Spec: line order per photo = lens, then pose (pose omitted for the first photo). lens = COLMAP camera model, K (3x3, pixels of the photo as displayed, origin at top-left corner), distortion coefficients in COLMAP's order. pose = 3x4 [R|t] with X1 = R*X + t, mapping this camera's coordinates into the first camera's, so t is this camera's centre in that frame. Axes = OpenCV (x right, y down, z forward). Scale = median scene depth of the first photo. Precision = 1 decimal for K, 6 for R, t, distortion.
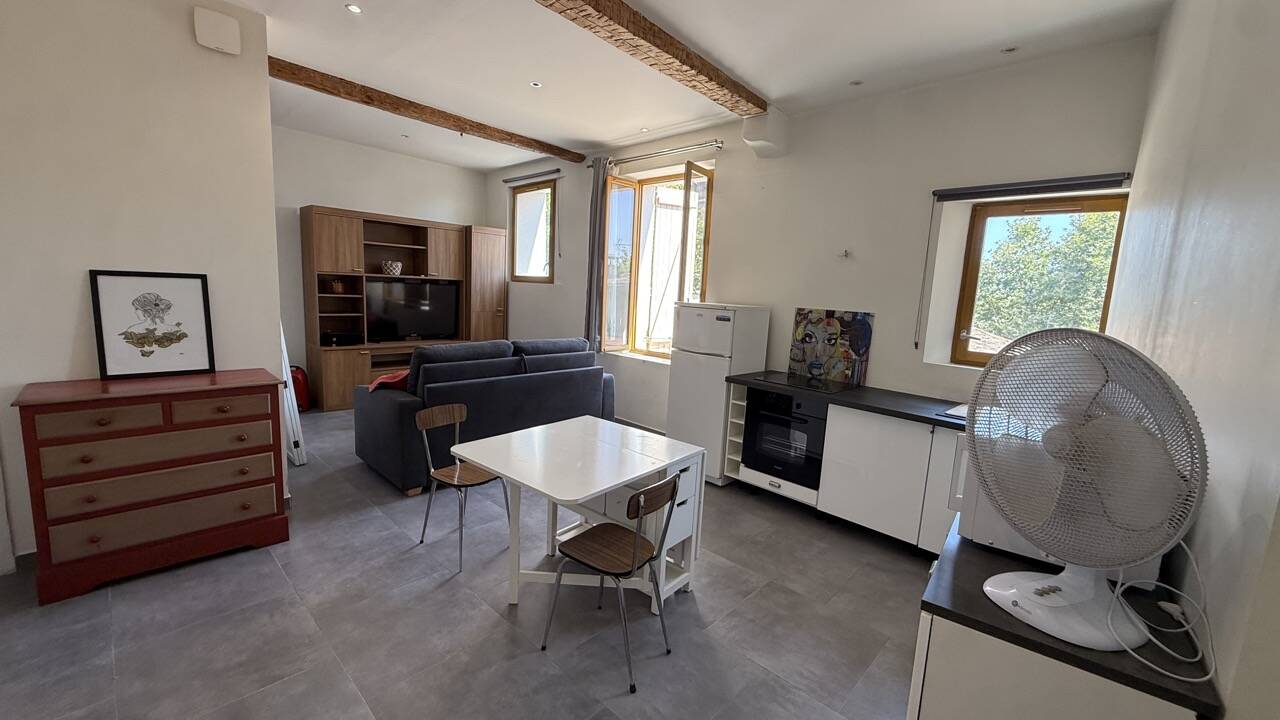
lens RADIAL K [[508.6, 0, 635.5], [0, 508.6, 361.5], [0, 0, 1]] dist [0.000320, -0.000006]
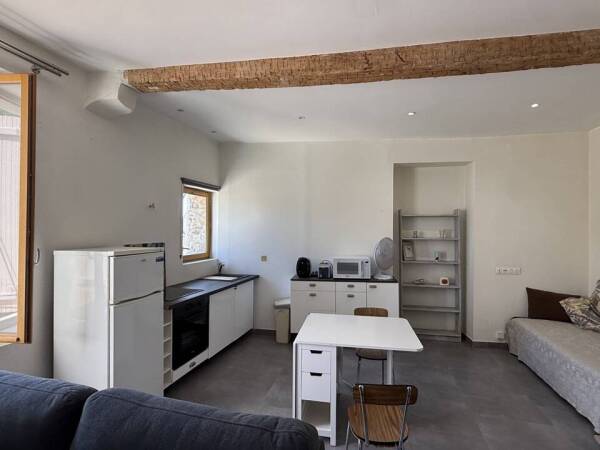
lens RADIAL K [[318.0, 0, 296.4], [0, 318.0, 226.2], [0, 0, 1]] dist [0.001560, 0.000128]
pose [[-0.492691, -0.048844, 0.868833, -0.615728], [0.094077, 0.989582, 0.108981, -0.210679], [-0.865104, 0.135431, -0.482963, 1.074574]]
